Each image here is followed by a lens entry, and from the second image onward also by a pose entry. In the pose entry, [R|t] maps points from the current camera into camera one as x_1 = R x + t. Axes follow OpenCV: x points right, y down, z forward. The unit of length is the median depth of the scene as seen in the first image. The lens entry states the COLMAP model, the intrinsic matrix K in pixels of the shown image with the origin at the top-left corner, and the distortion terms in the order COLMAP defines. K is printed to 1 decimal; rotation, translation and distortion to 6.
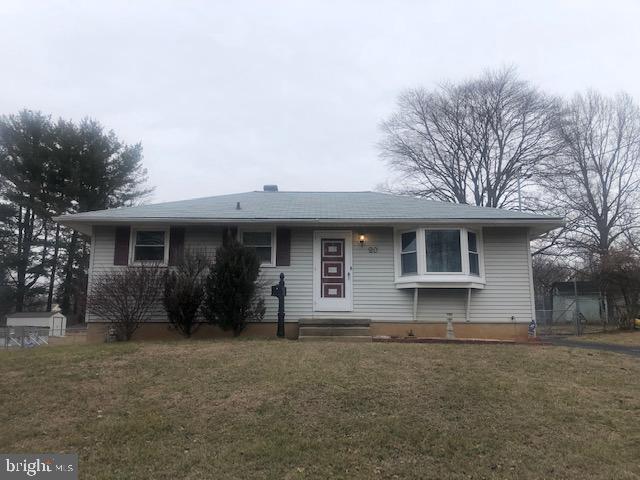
lens RADIAL K [[518.0, 0, 320.0], [0, 518.0, 240.0], [0, 0, 1]] dist [0.007848, 0.008530]
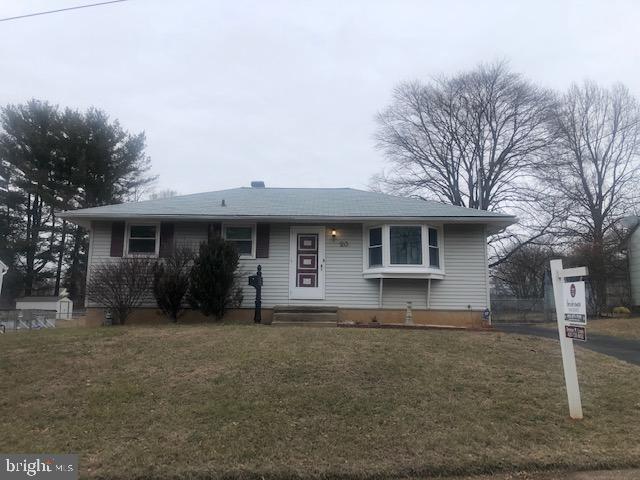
lens RADIAL K [[518.0, 0, 320.0], [0, 518.0, 240.0], [0, 0, 1]] dist [0.007848, 0.008530]
pose [[0.999876, 0.005591, -0.014692, 0.067057], [-0.005160, 0.999560, 0.029194, -0.020883], [0.014848, -0.029115, 0.999466, -0.102328]]
